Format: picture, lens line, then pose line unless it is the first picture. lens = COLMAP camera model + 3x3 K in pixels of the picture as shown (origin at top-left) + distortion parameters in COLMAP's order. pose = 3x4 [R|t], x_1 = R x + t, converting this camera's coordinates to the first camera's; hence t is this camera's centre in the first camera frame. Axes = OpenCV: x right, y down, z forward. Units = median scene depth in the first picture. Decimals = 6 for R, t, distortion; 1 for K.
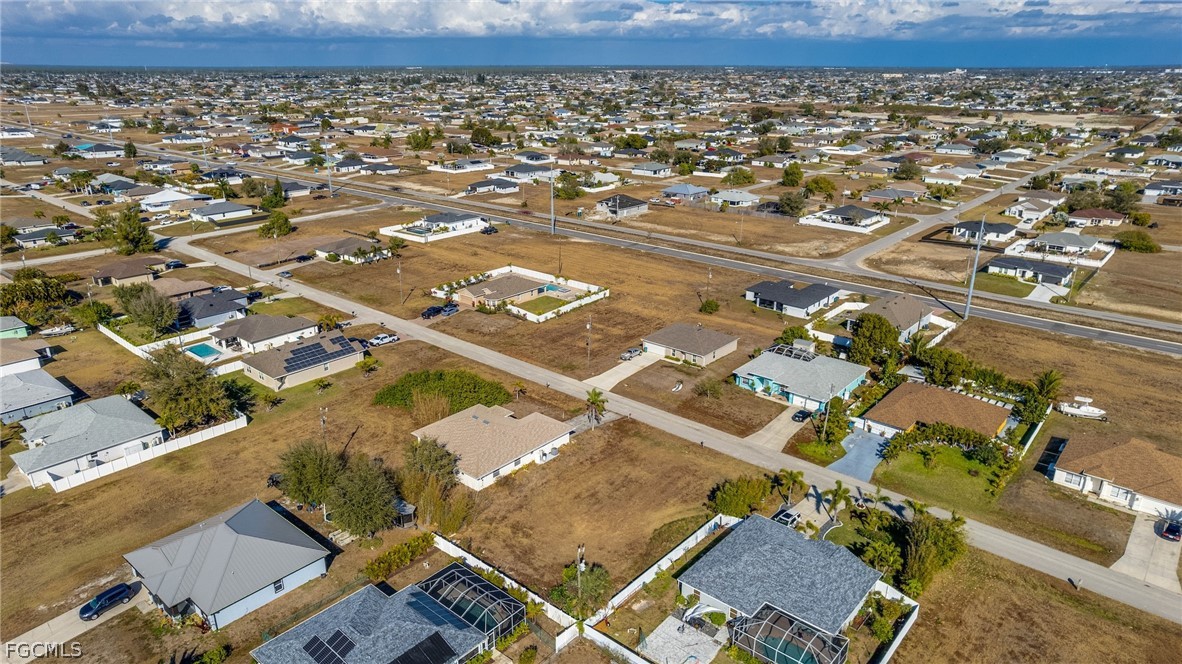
lens RADIAL K [[767.3, 0, 595.1], [0, 767.3, 335.6], [0, 0, 1]] dist [-0.051977, 0.082307]
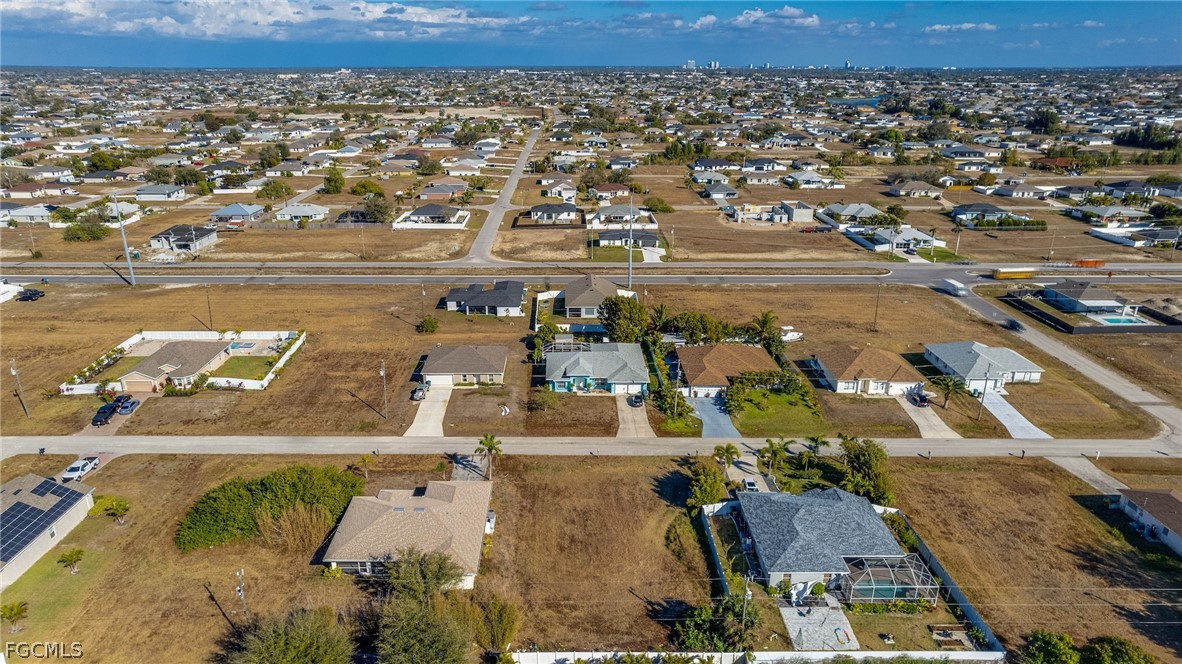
lens RADIAL K [[764.0, 0, 581.7], [0, 764.0, 351.7], [0, 0, 1]] dist [-0.045135, 0.054306]
pose [[0.752050, -0.234411, 0.616013, -0.288846], [0.222459, 0.970050, 0.097548, -0.055107], [-0.620430, 0.063677, 0.781673, 0.156263]]
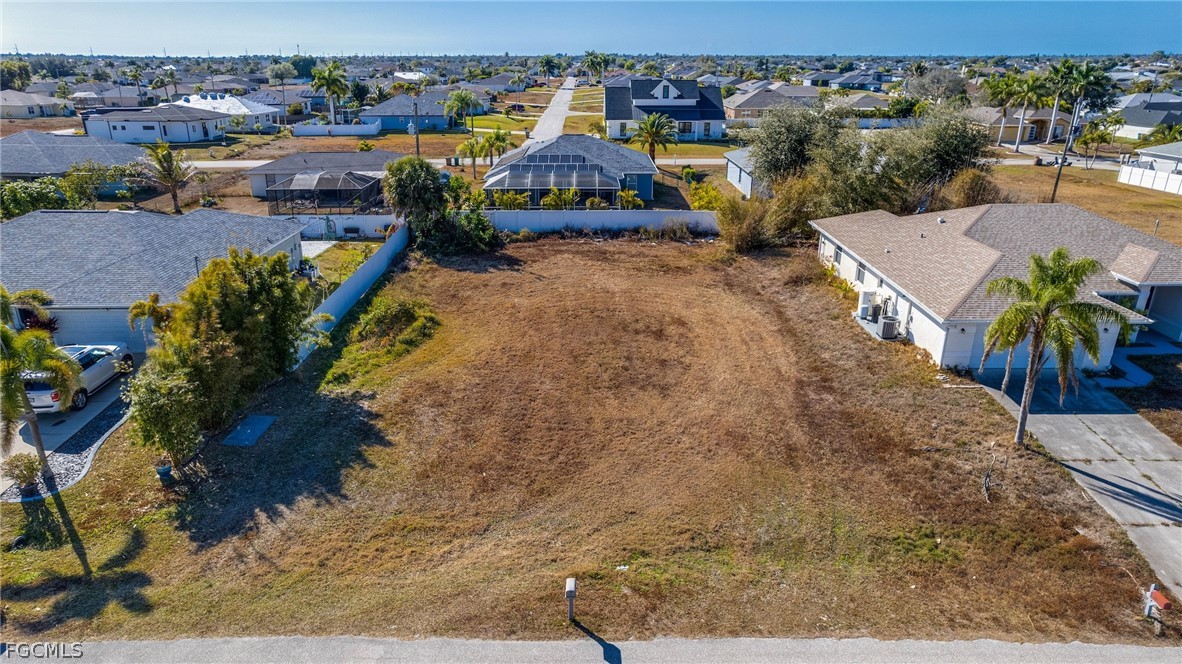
lens RADIAL K [[764.0, 0, 581.7], [0, 764.0, 351.7], [0, 0, 1]] dist [-0.045135, 0.054306]
pose [[-0.767324, 0.228327, -0.599233, 0.147452], [-0.222687, 0.781432, 0.582902, 0.002383], [0.601352, 0.580716, -0.548766, 0.687909]]
